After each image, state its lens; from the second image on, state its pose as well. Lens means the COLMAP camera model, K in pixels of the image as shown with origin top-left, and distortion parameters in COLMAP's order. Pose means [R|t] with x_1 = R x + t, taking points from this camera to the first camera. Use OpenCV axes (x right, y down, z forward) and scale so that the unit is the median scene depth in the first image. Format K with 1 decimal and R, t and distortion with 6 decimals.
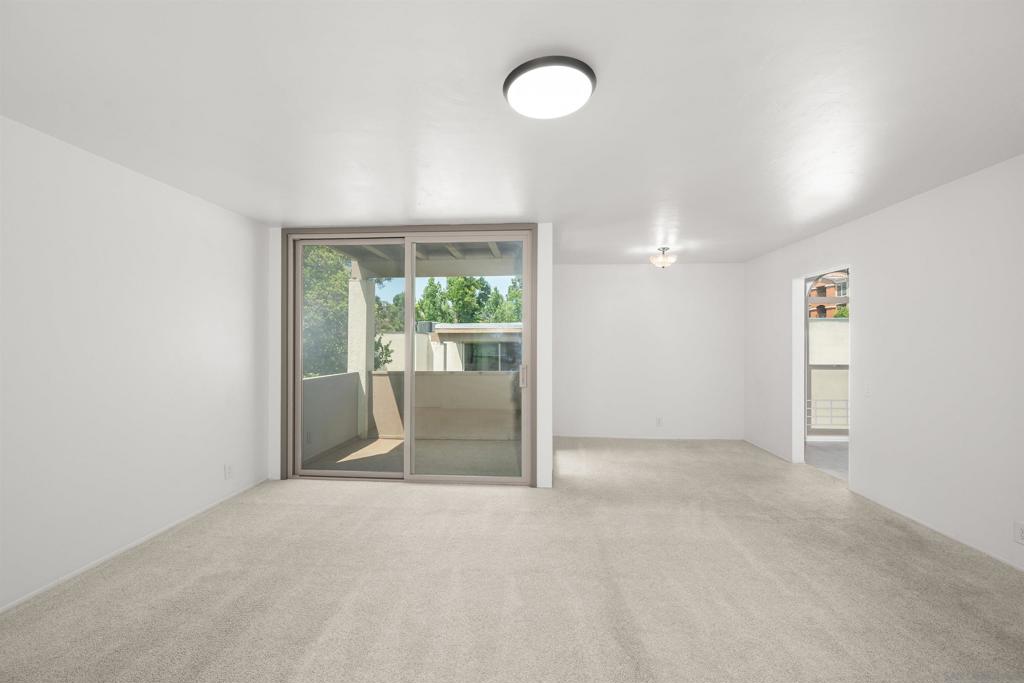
lens RADIAL K [[402.7, 0, 512.0], [0, 402.7, 341.5], [0, 0, 1]] dist [-0.000650, -0.000119]
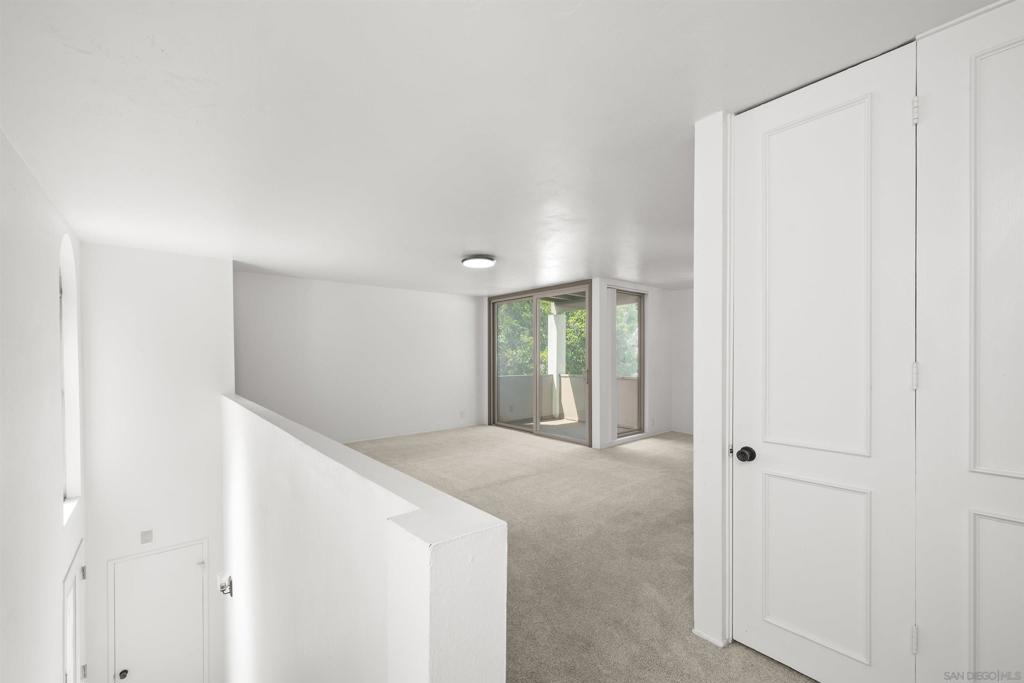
lens RADIAL K [[409.4, 0, 508.3], [0, 409.4, 356.8], [0, 0, 1]] dist [-0.000289, -0.000030]
pose [[0.698798, -0.000582, -0.715319, 0.914139], [0.005749, 0.999972, 0.004802, -0.000872], [0.715296, -0.007468, 0.698781, -0.322944]]
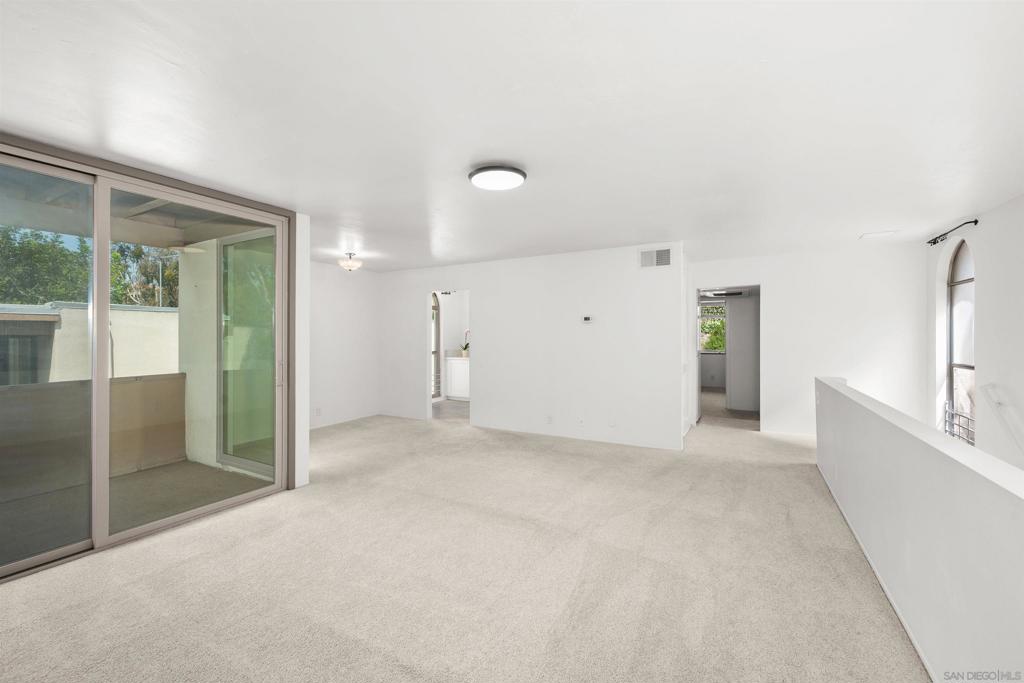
lens RADIAL K [[412.7, 0, 512.1], [0, 412.7, 334.7], [0, 0, 1]] dist [-0.000070, -0.000078]
pose [[0.429922, 0.001880, 0.902864, -0.565242], [-0.000271, 0.999998, -0.001953, -0.000189], [-0.902866, 0.000595, 0.429921, 0.105593]]
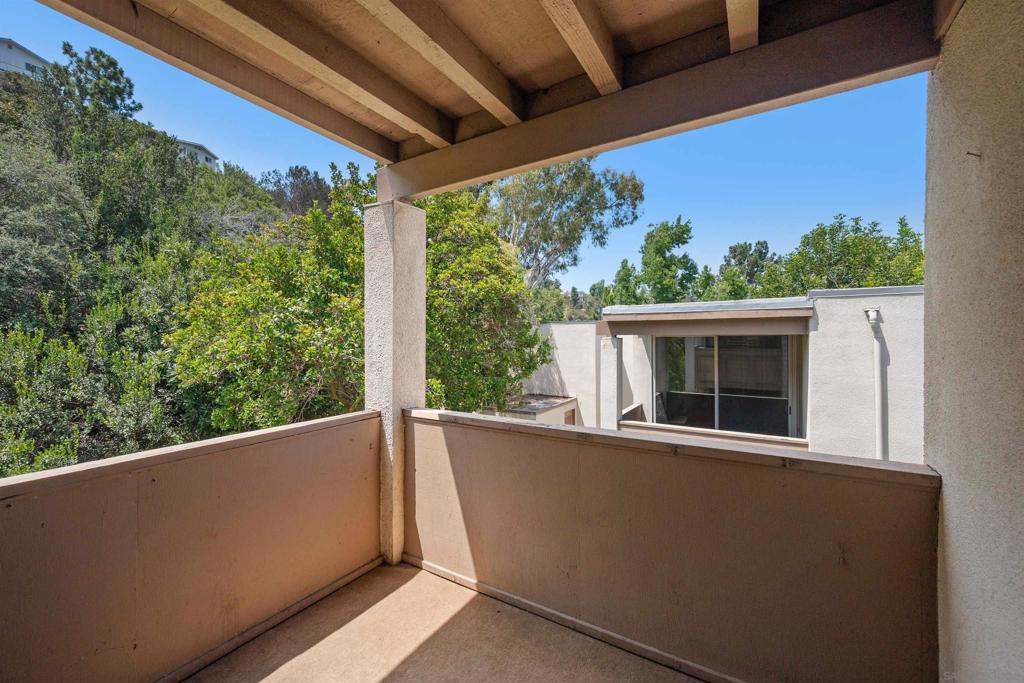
lens RADIAL K [[409.9, 0, 512.7], [0, 409.9, 335.7], [0, 0, 1]] dist [0.000658, -0.000160]
pose [[0.889593, -0.001971, -0.456751, -0.068645], [0.006694, 0.999940, 0.008721, -0.014927], [0.456706, -0.010815, 0.889552, 0.976871]]
